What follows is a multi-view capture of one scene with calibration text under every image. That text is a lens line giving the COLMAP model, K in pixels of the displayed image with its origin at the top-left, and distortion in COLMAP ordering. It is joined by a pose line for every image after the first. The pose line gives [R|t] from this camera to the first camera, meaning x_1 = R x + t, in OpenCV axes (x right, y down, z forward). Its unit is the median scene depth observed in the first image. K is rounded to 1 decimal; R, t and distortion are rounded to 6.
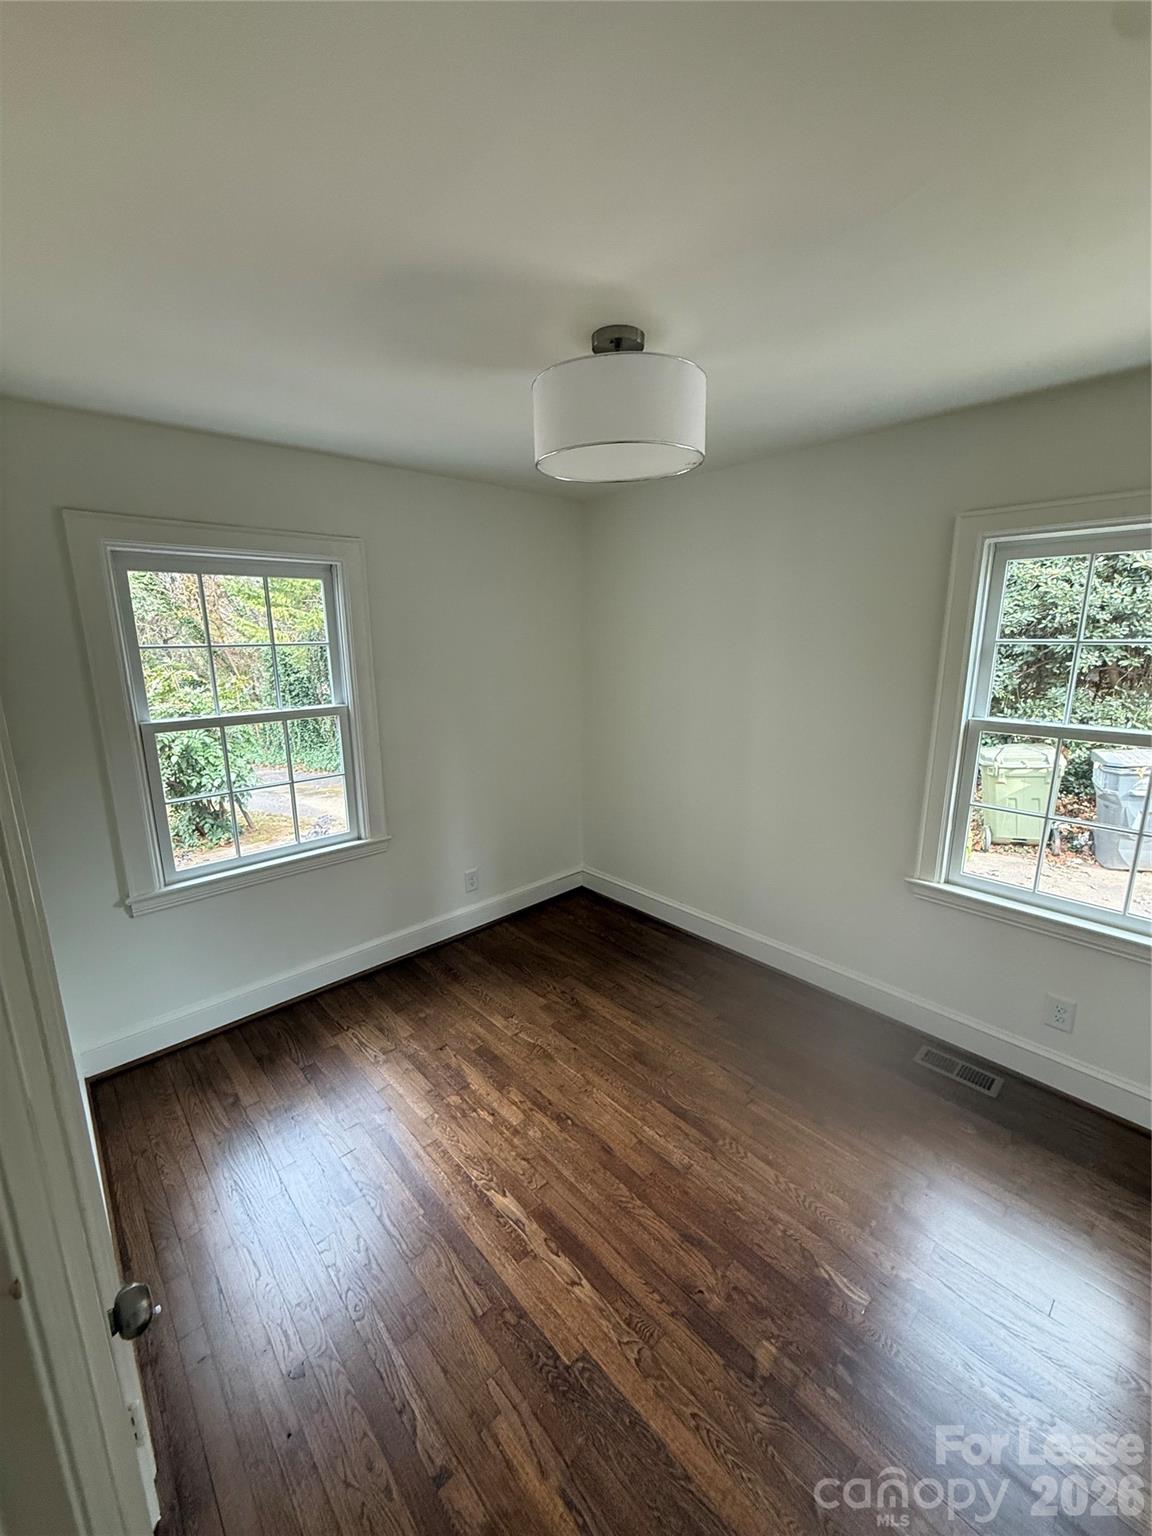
lens RADIAL K [[610.0, 0, 571.9], [0, 610.0, 765.7], [0, 0, 1]] dist [0.000581, 0.000110]
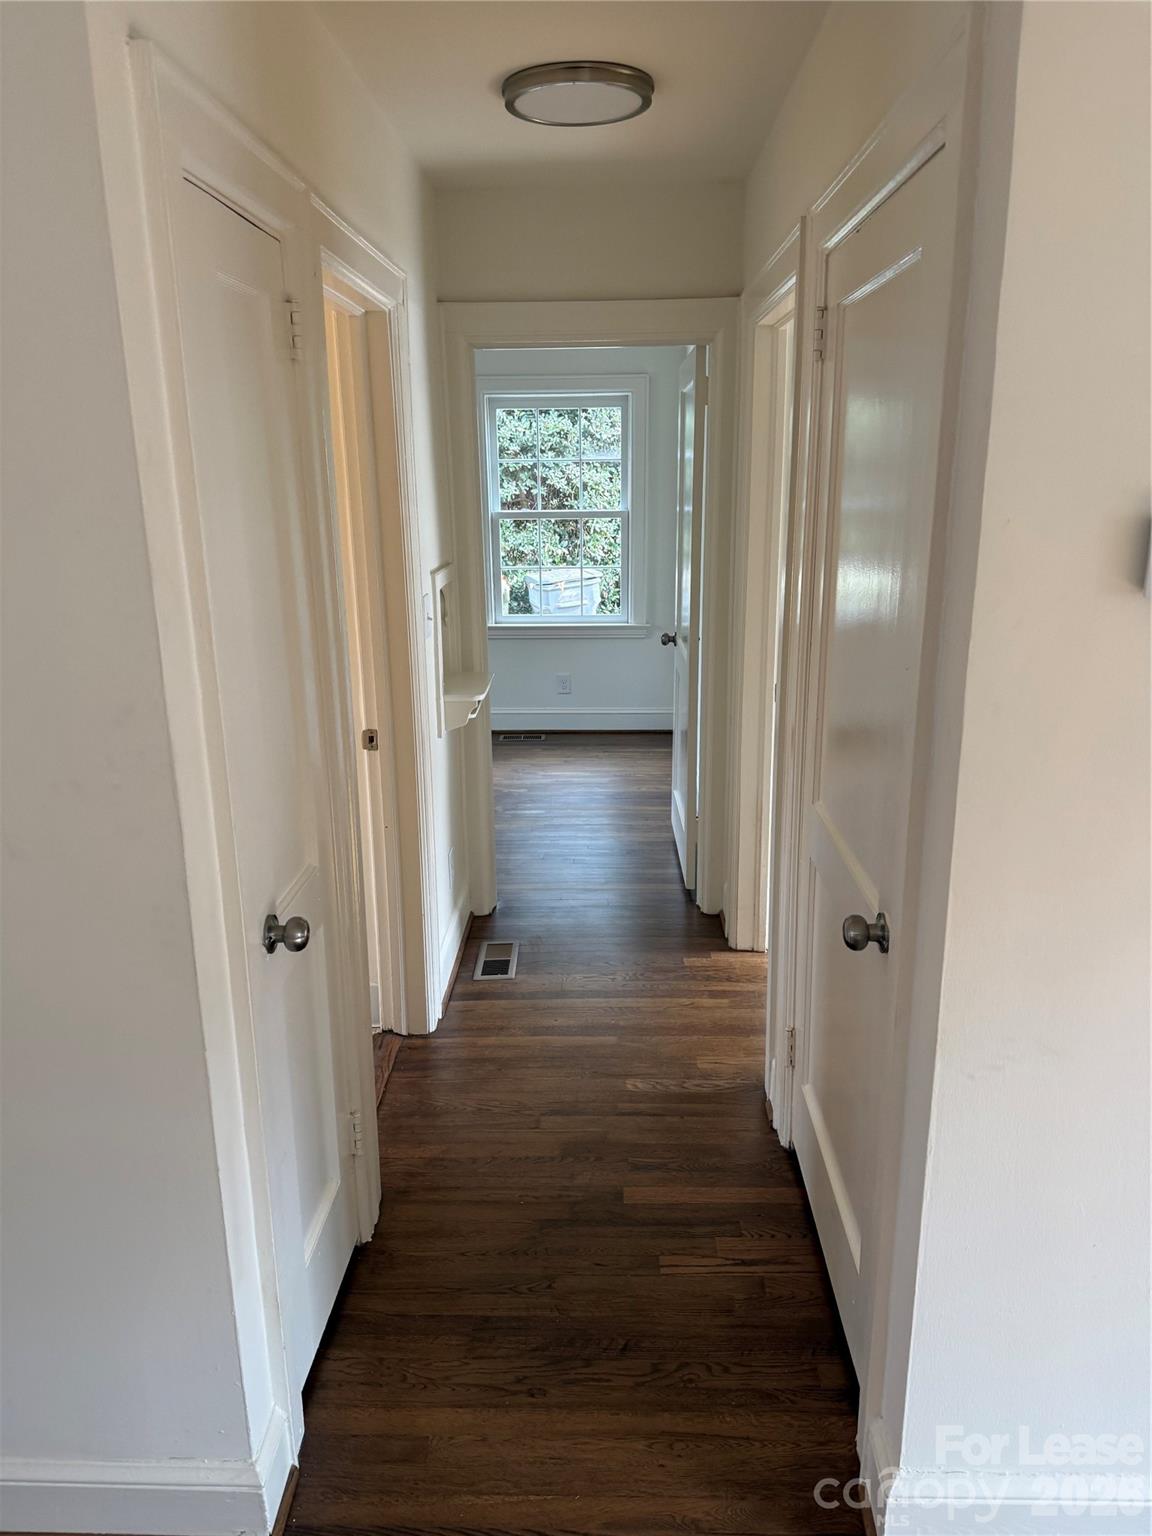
lens RADIAL K [[1082.1, 0, 577.3], [0, 1082.1, 767.0], [0, 0, 1]] dist [0.001073, 0.000040]
pose [[0.699163, -0.188436, 0.689684, -0.325071], [0.153251, 0.981720, 0.112869, 0.075176], [-0.698345, 0.026781, 0.715260, -0.294556]]
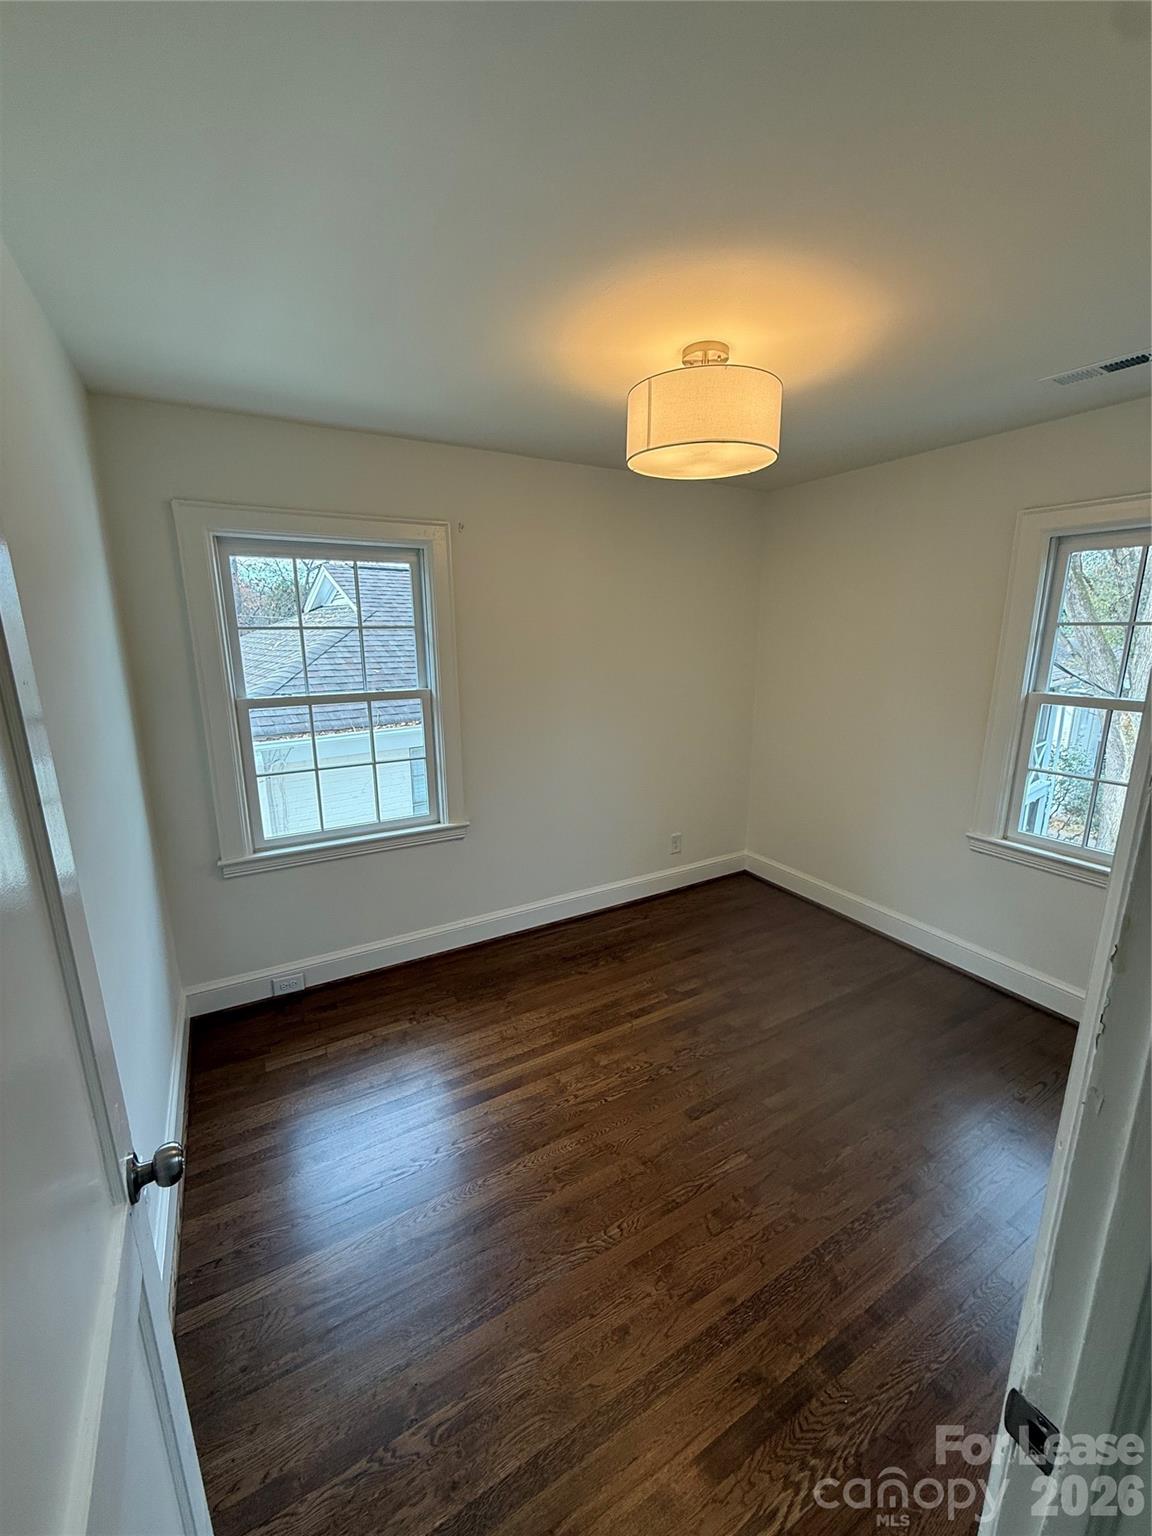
lens RADIAL K [[610.0, 0, 575.2], [0, 610.0, 767.1], [0, 0, 1]] dist [0.000581, 0.000110]
pose [[0.973823, 0.068665, -0.216689, 0.108687], [-0.063222, 0.997488, 0.031961, -0.022982], [0.218339, -0.017425, 0.975717, 0.088427]]
